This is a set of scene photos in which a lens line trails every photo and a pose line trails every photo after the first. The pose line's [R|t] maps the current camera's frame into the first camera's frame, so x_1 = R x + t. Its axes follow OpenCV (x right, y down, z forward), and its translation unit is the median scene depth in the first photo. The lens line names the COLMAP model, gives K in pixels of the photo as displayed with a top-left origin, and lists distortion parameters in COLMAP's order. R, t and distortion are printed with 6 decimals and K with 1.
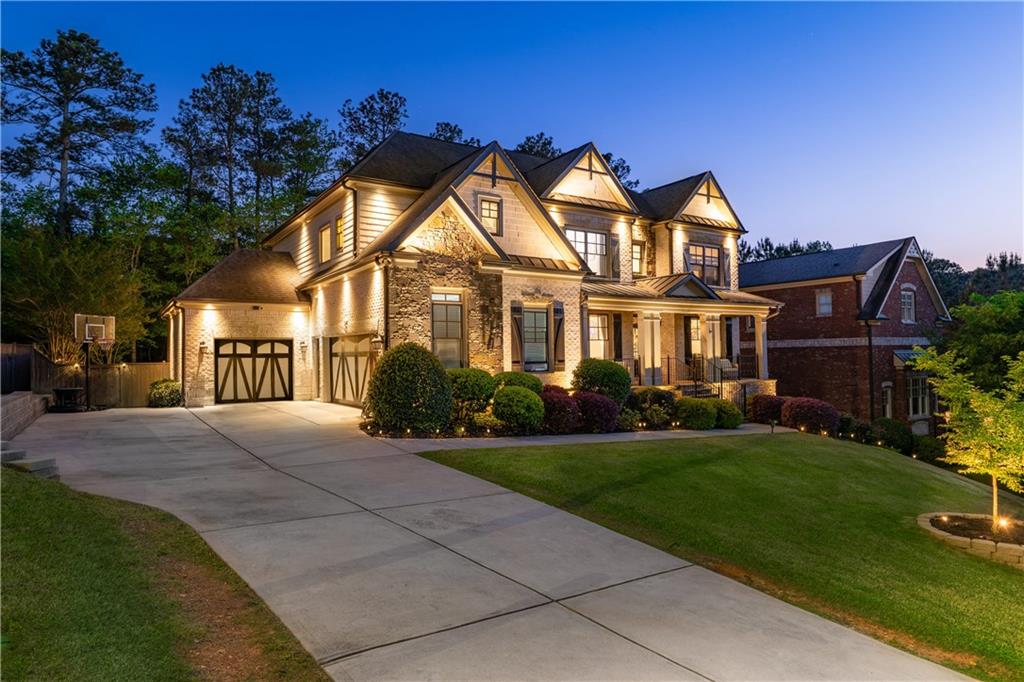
lens RADIAL K [[618.6, 0, 512.0], [0, 618.6, 341.0], [0, 0, 1]] dist [-0.000841, -0.000126]
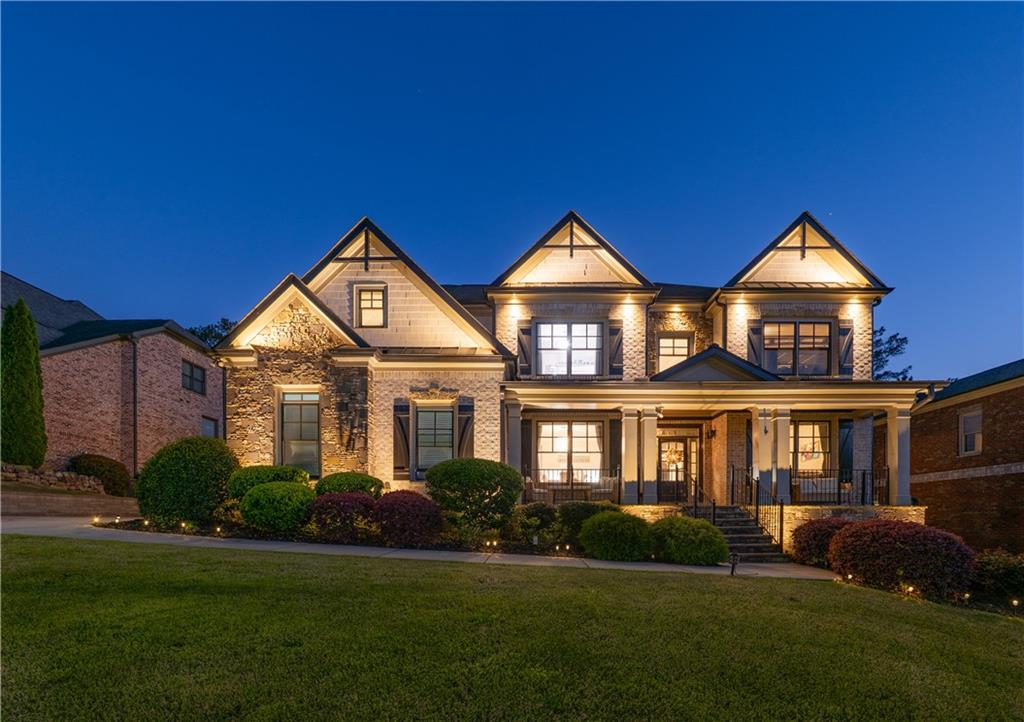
lens RADIAL K [[418.4, 0, 510.8], [0, 418.4, 522.6], [0, 0, 1]] dist [-0.007490, -0.000056]
pose [[0.812898, 0.015357, -0.582204, 0.481756], [0.002778, 0.999539, 0.030244, 0.093962], [0.582400, -0.026203, 0.812480, 0.604479]]
